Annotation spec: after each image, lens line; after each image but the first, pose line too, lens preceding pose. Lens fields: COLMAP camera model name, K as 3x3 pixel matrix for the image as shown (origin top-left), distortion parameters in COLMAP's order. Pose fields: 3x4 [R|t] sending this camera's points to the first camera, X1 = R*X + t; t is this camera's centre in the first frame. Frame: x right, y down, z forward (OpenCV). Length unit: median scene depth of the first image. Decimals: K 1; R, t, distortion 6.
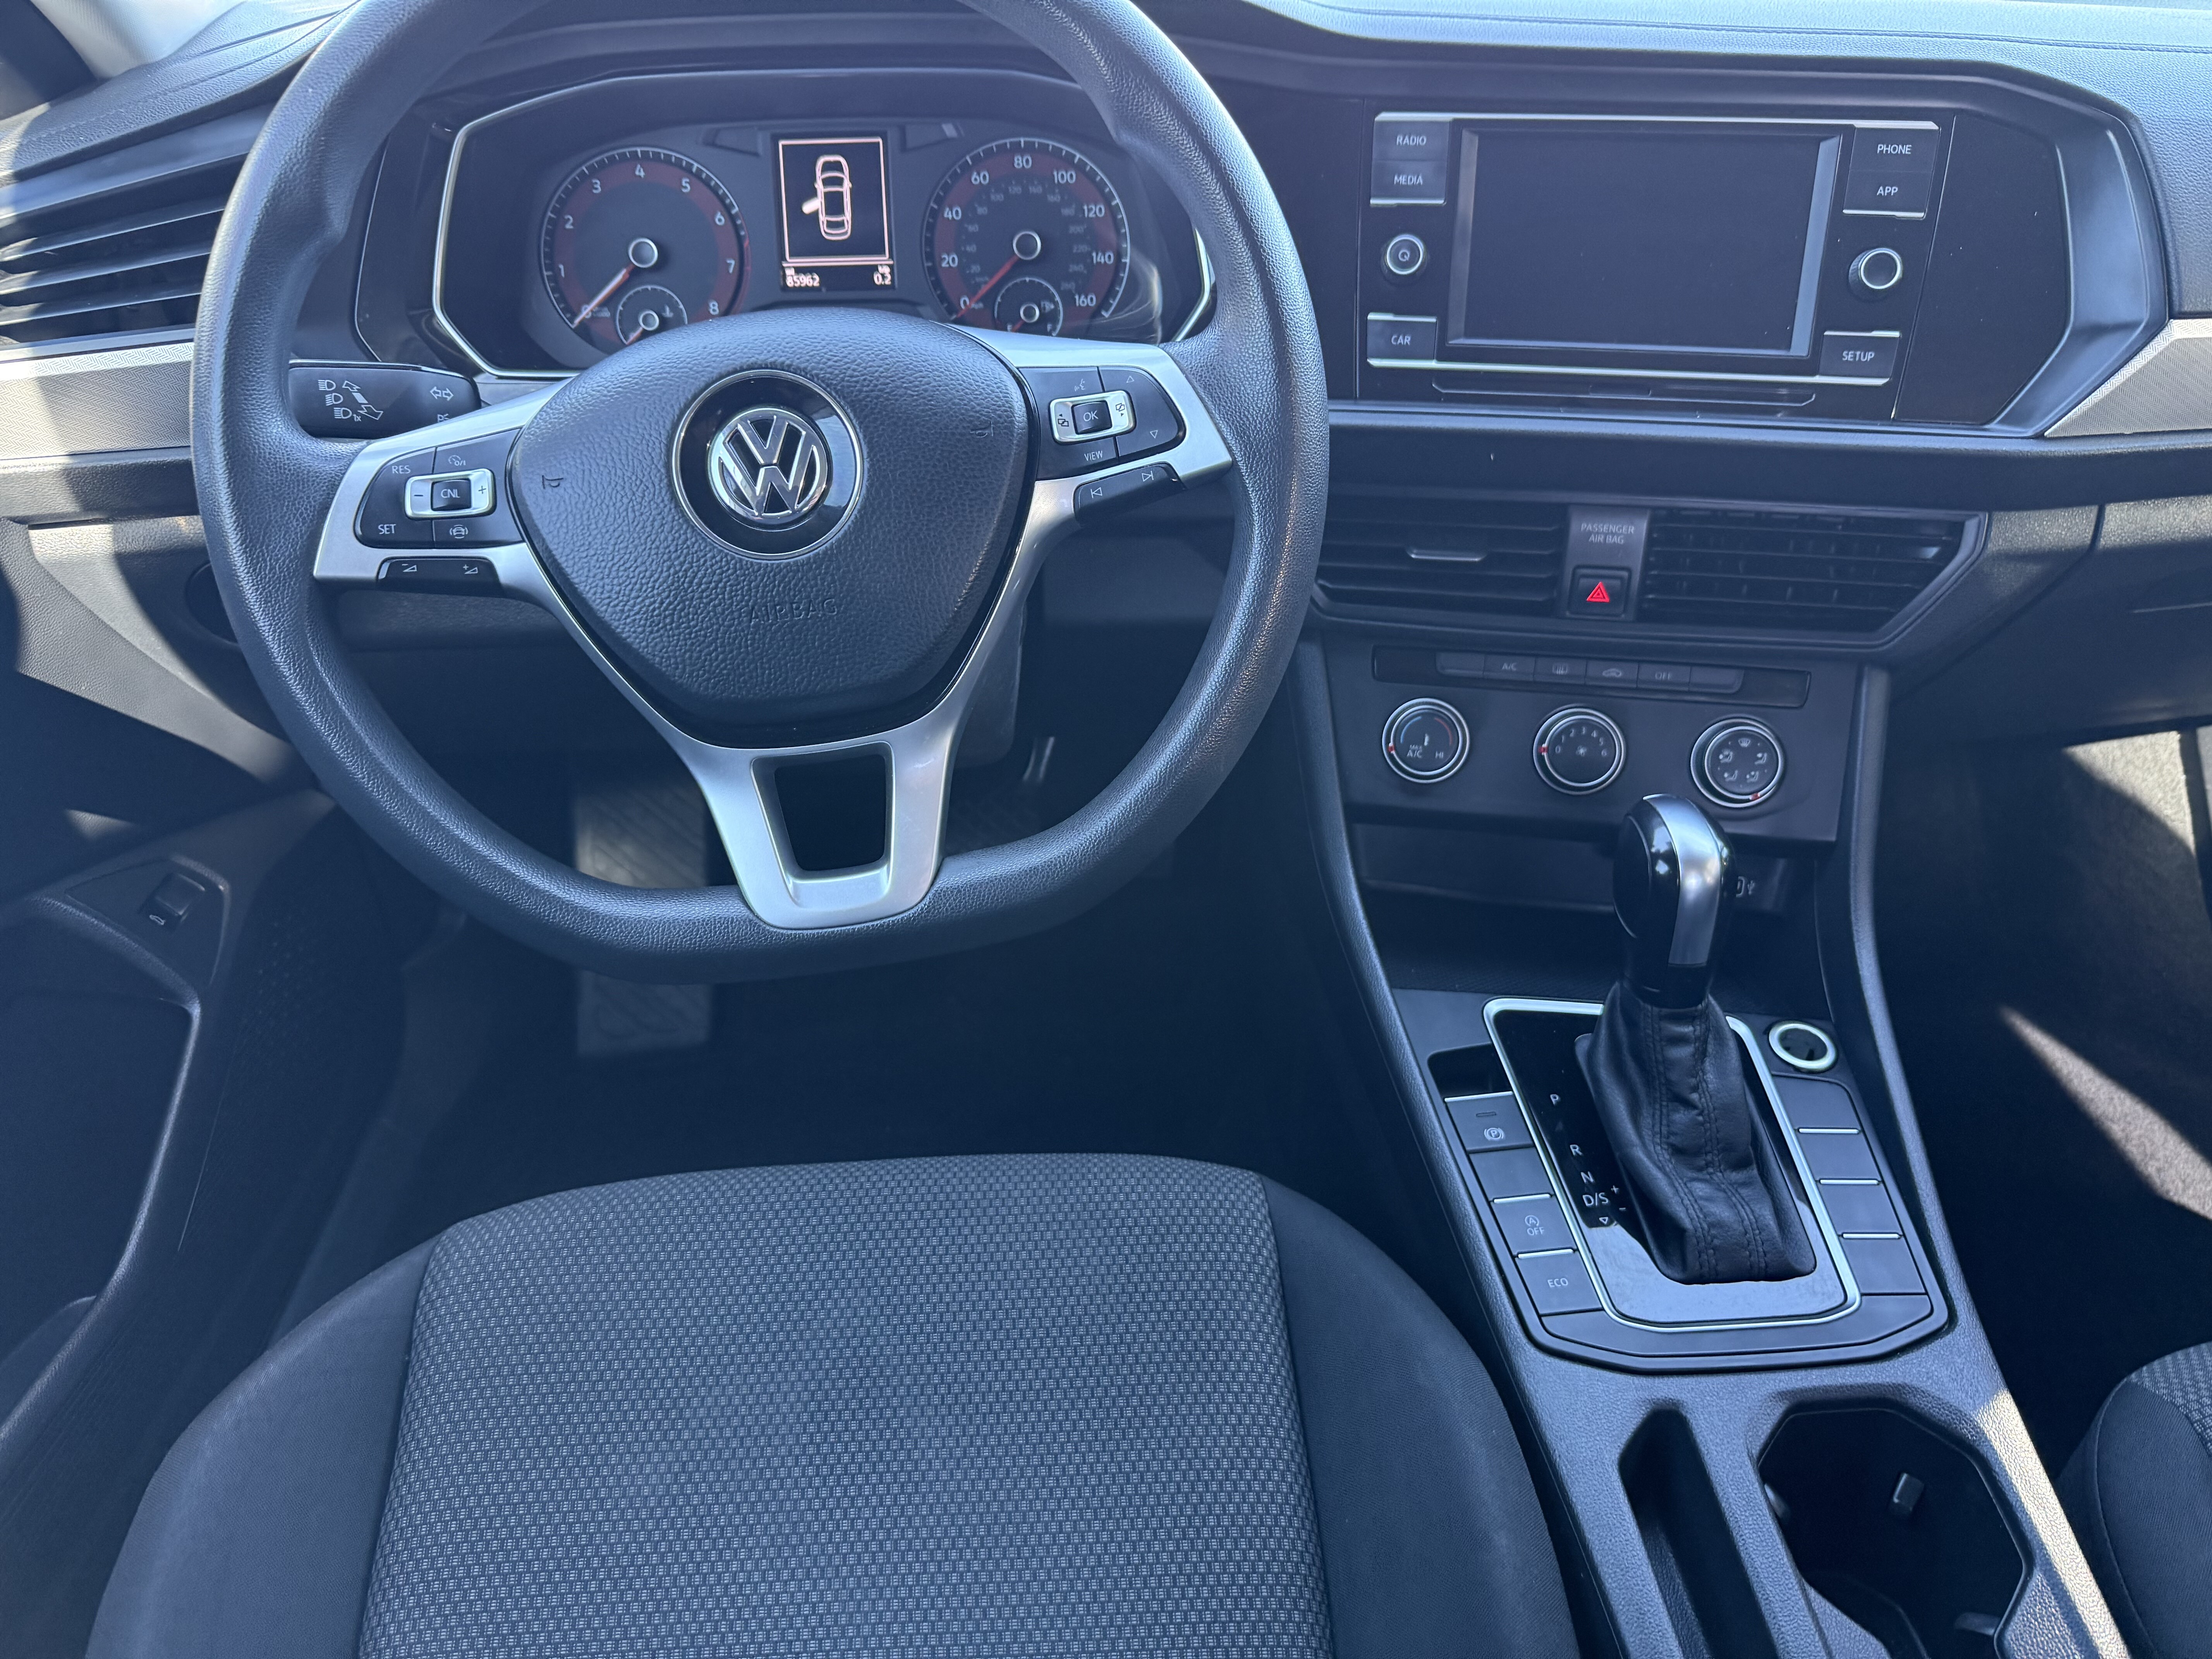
lens RADIAL K [[1549.4, 0, 1106.0], [0, 1549.4, 829.5], [0, 0, 1]] dist [0.043525, -0.001321]
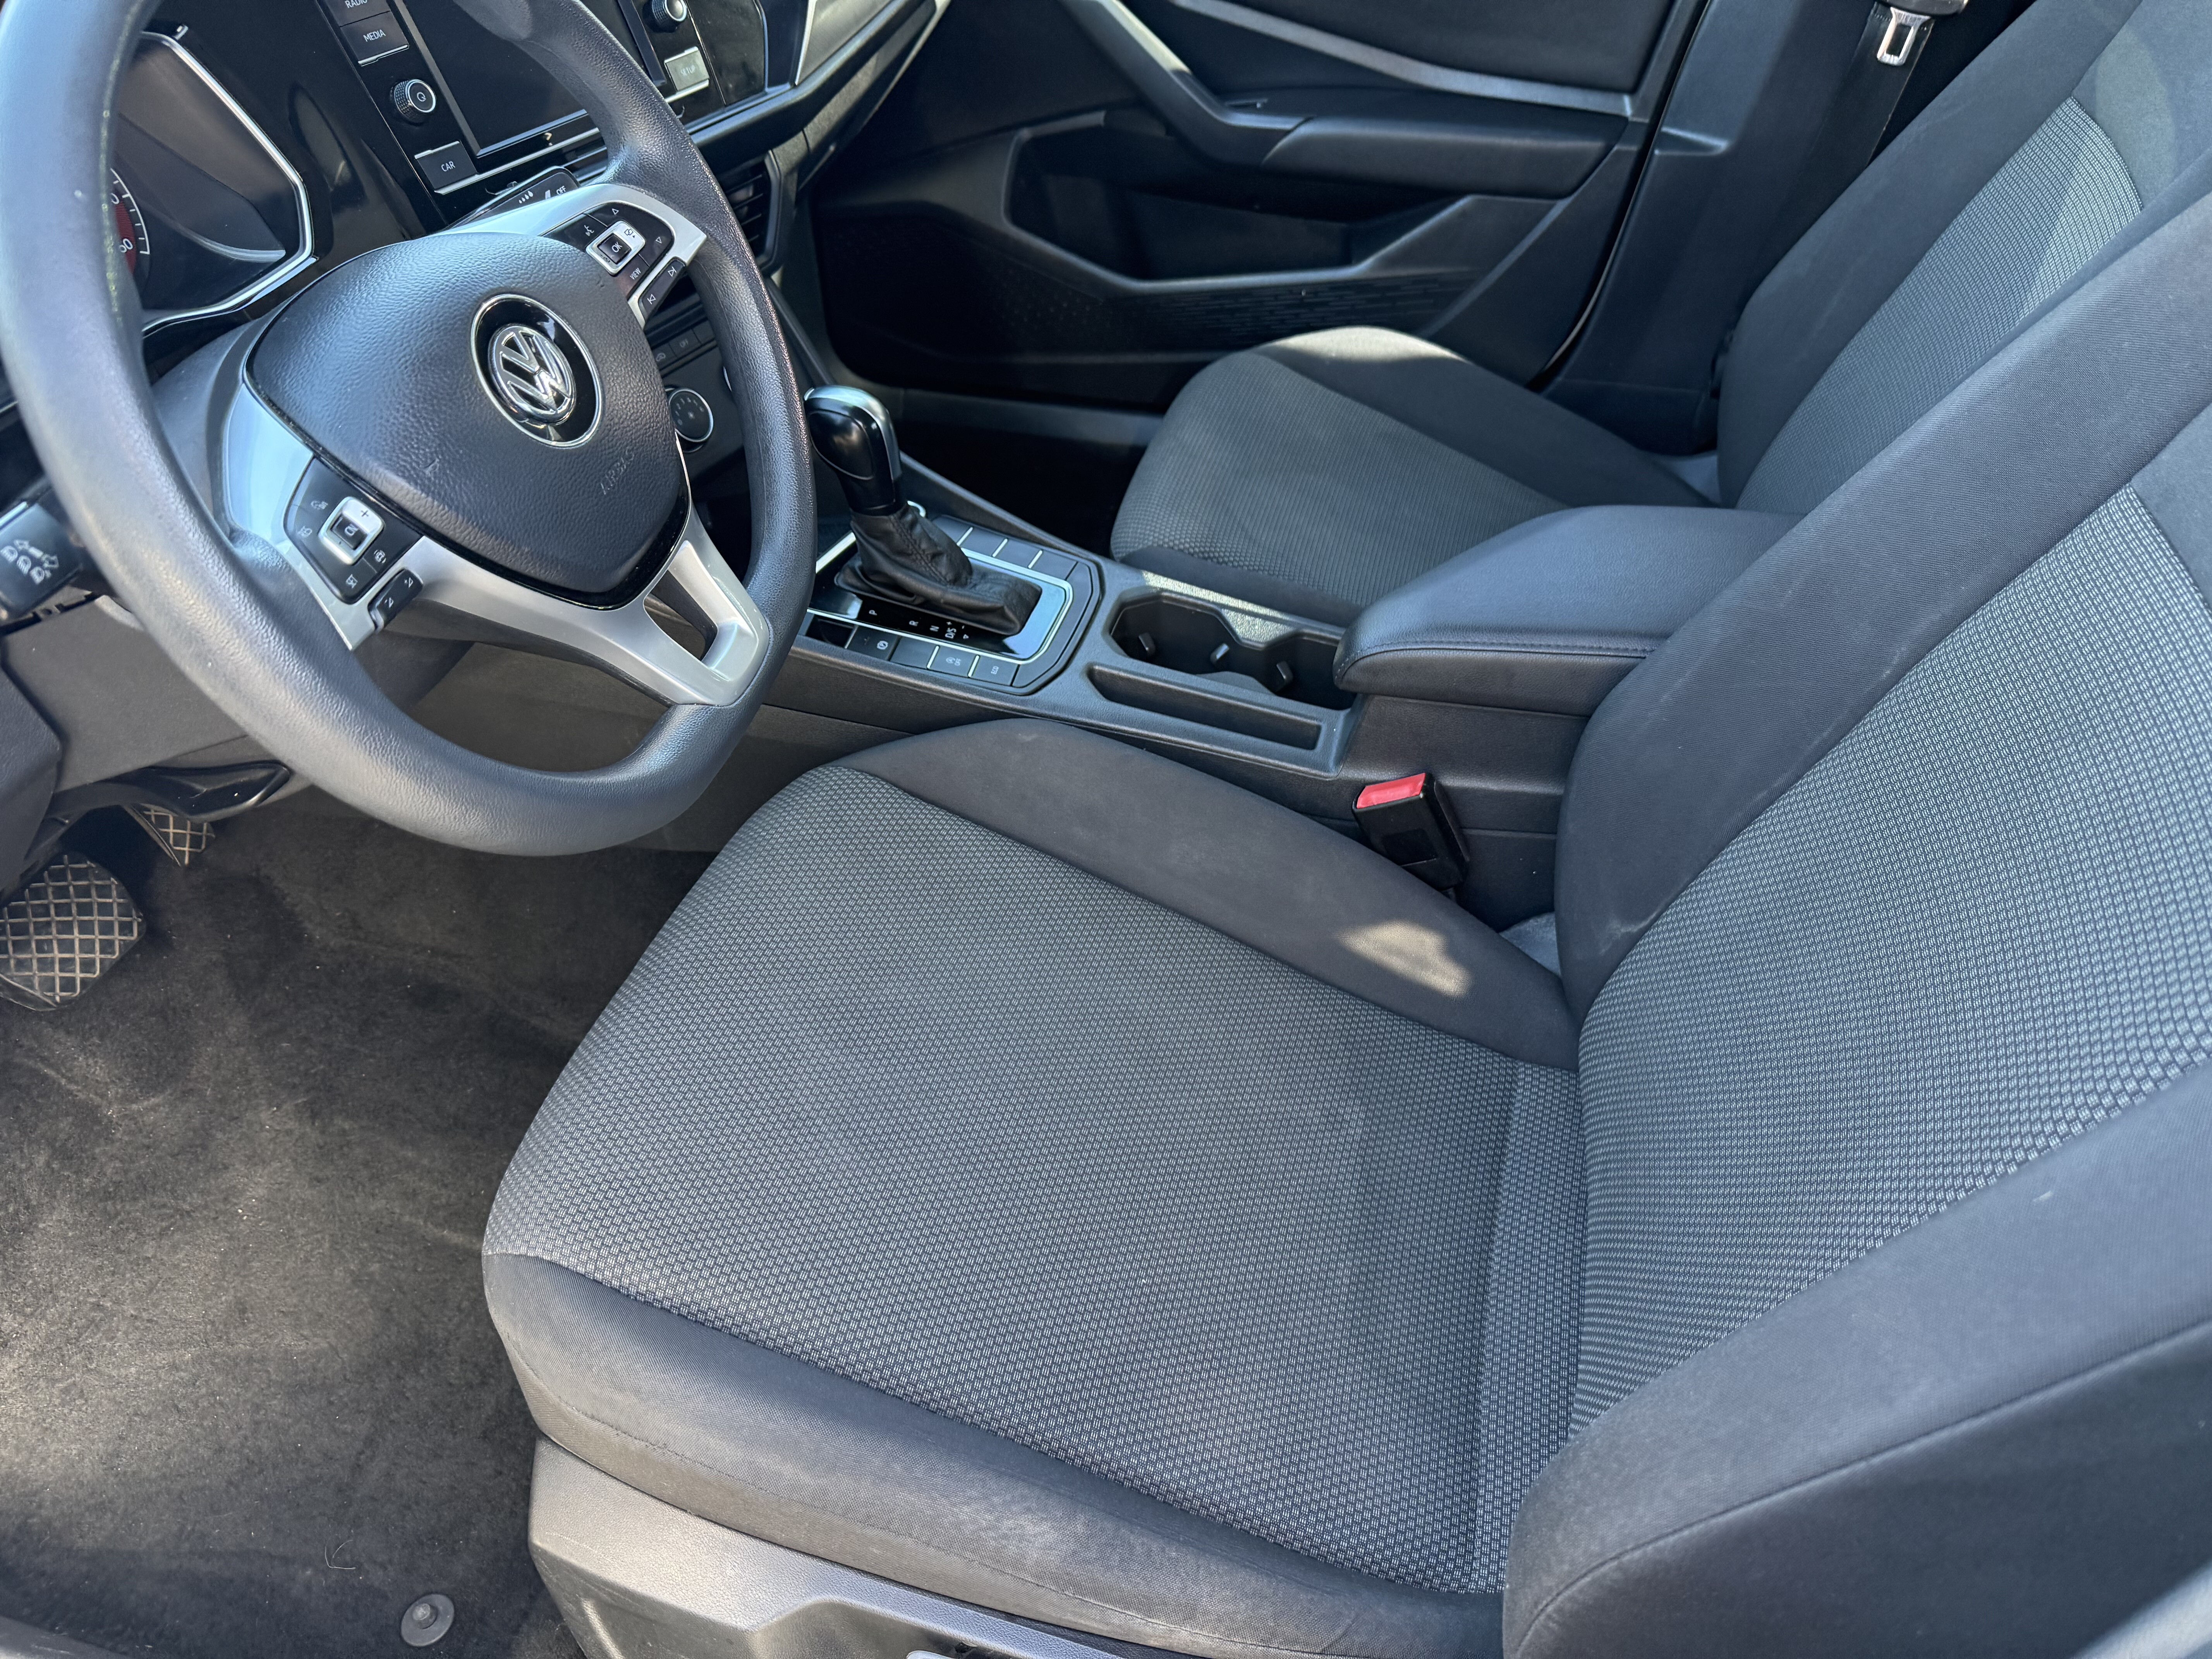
lens RADIAL K [[1532.1, 0, 1106.0], [0, 1532.1, 829.5], [0, 0, 1]] dist [0.001794, 0.001837]
pose [[0.333307, -0.629267, 0.702090, -0.938017], [0.517810, 0.744486, 0.421443, -0.203567], [-0.787896, 0.223080, 0.573982, 0.051611]]
